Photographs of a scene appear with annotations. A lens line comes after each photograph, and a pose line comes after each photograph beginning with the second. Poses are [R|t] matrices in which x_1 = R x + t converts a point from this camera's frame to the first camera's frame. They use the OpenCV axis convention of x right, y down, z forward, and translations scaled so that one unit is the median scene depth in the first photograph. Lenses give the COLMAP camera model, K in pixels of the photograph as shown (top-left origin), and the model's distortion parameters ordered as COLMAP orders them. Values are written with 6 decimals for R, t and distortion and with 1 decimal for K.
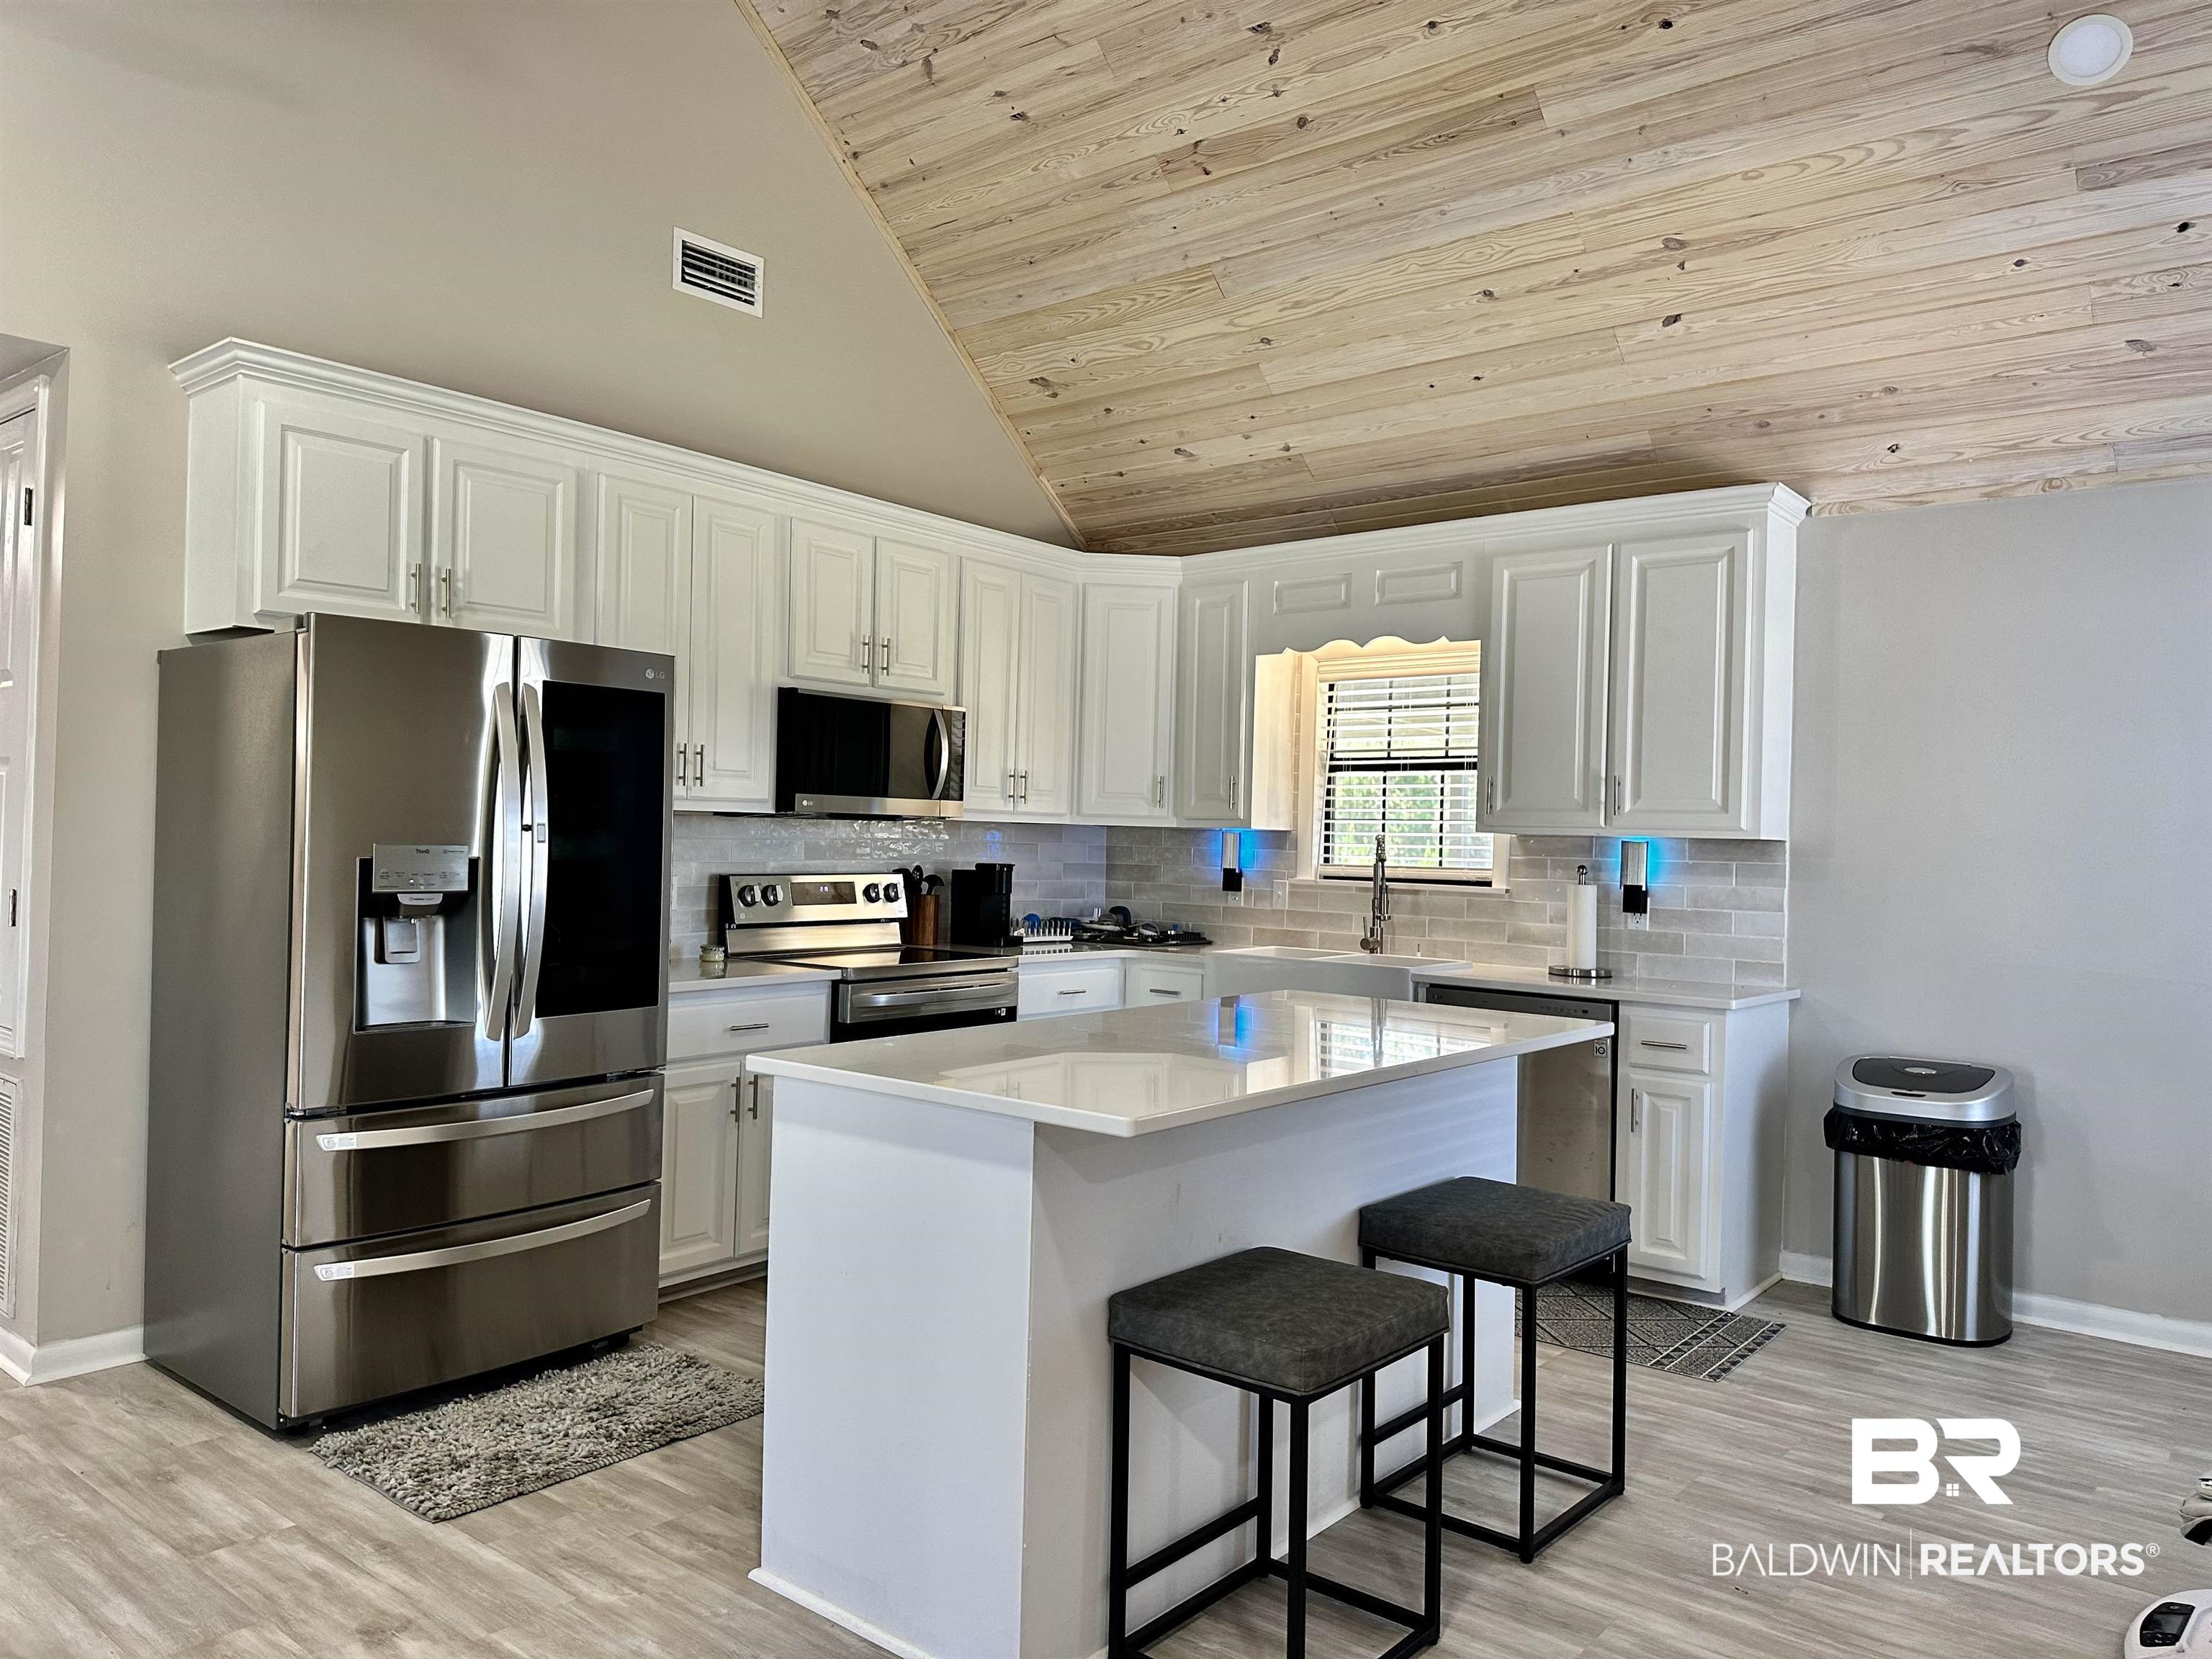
lens RADIAL K [[1541.9, 0, 1099.1], [0, 1541.9, 812.5], [0, 0, 1]] dist [0.078743, -0.089677]
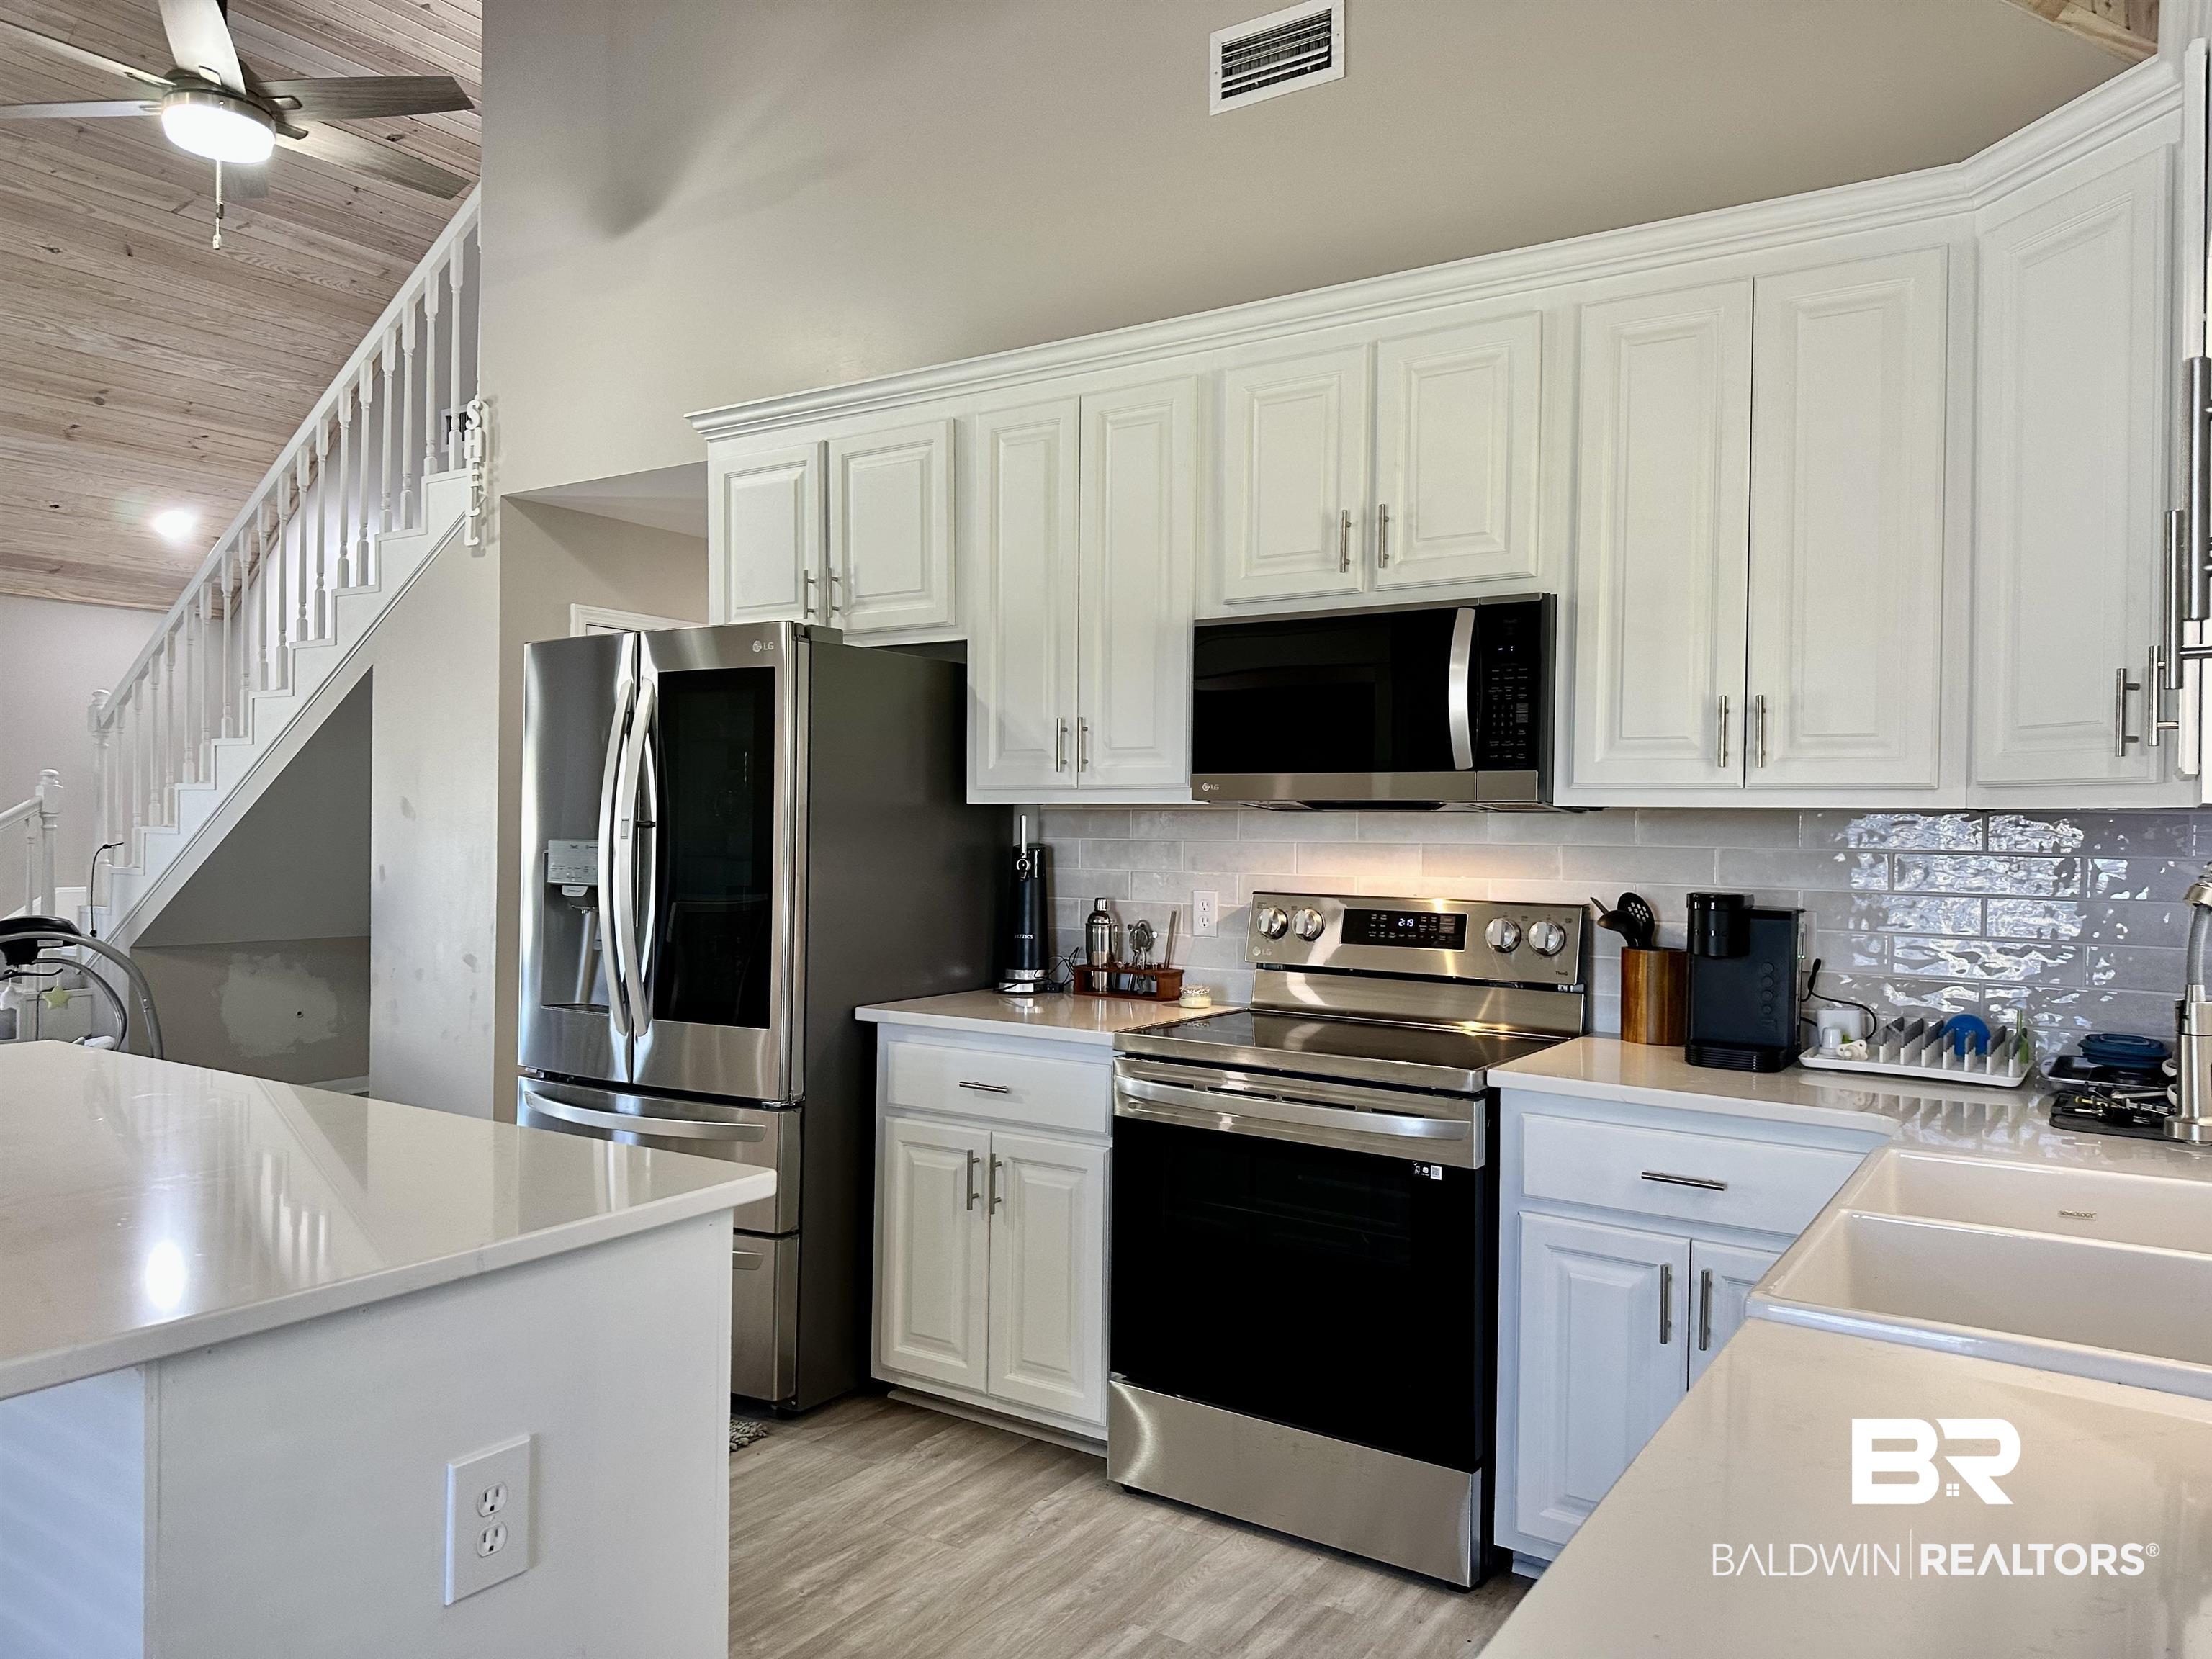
lens RADIAL K [[1541.9, 0, 1105.7], [0, 1541.9, 818.7], [0, 0, 1]] dist [0.078743, -0.089677]
pose [[0.093006, -0.027027, -0.995299, 0.418328], [0.005760, 0.999629, -0.026606, 0.022152], [0.995649, -0.003258, 0.093127, 0.785781]]
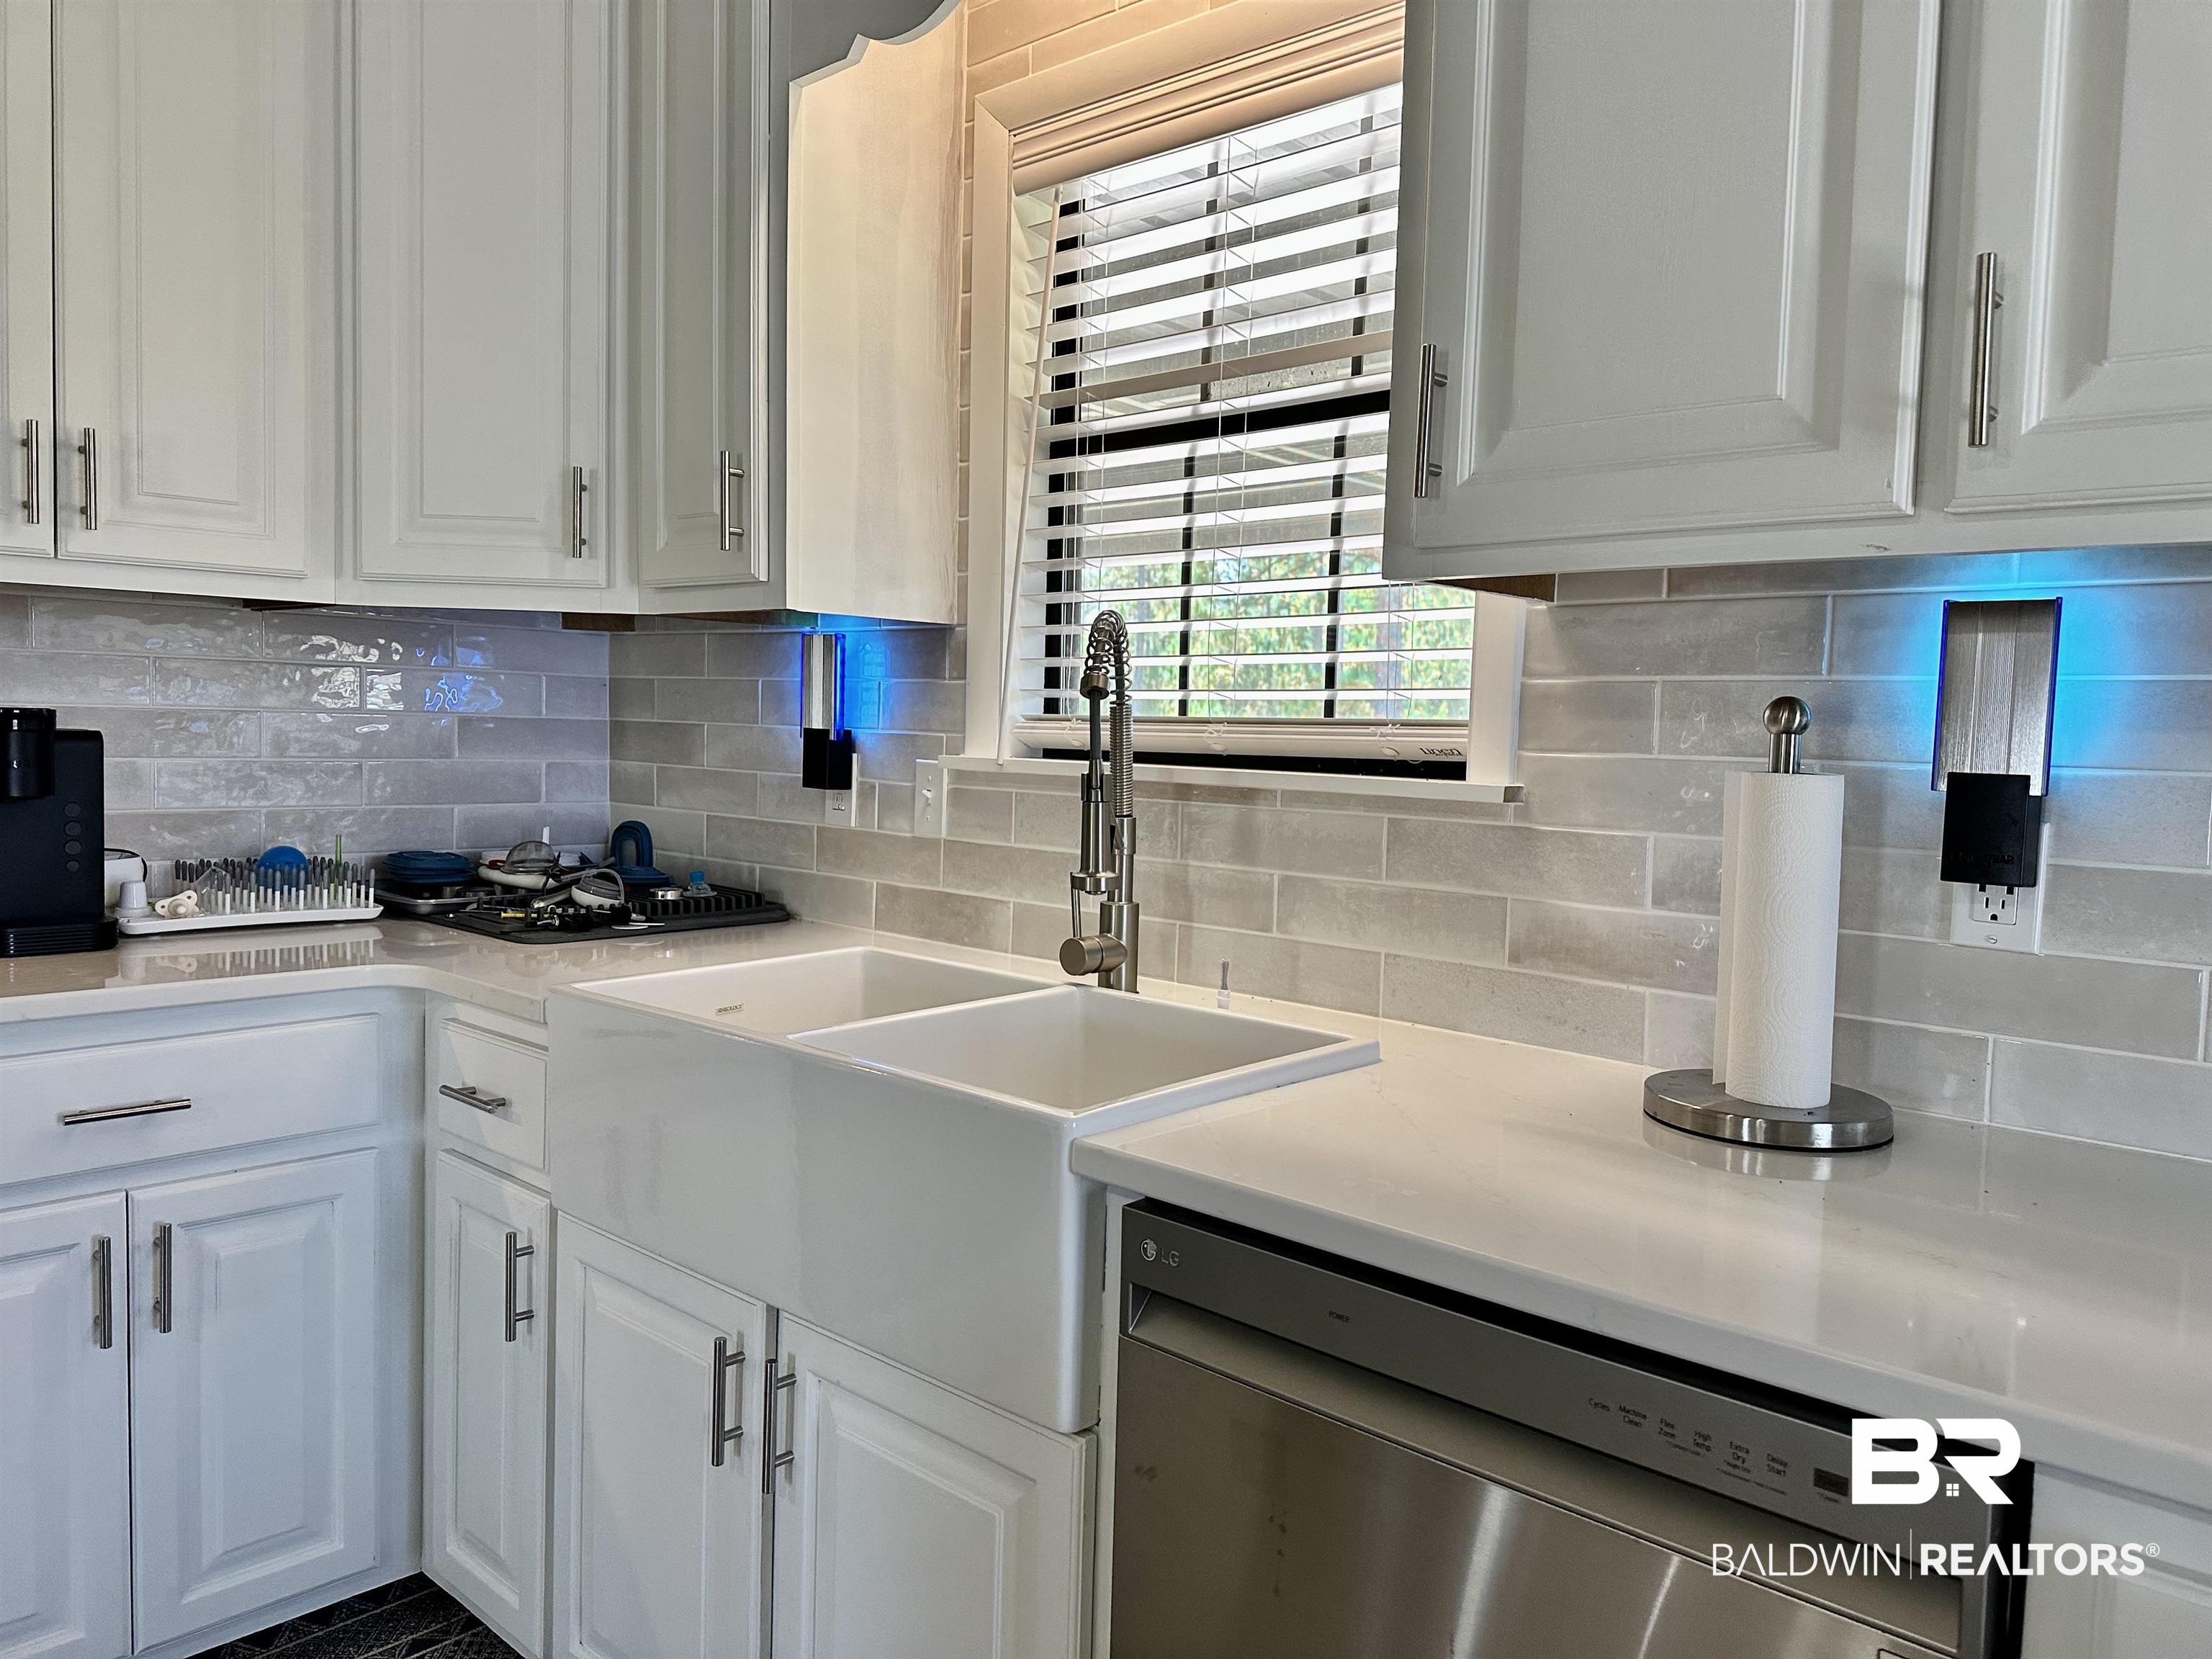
lens RADIAL K [[1541.9, 0, 1122.7], [0, 1541.9, 824.5], [0, 0, 1]] dist [0.078743, -0.089677]
pose [[0.997876, 0.003217, -0.065070, 0.206664], [0.002301, 0.996416, 0.084555, 0.030934], [0.065109, -0.084525, 0.994292, 0.694773]]
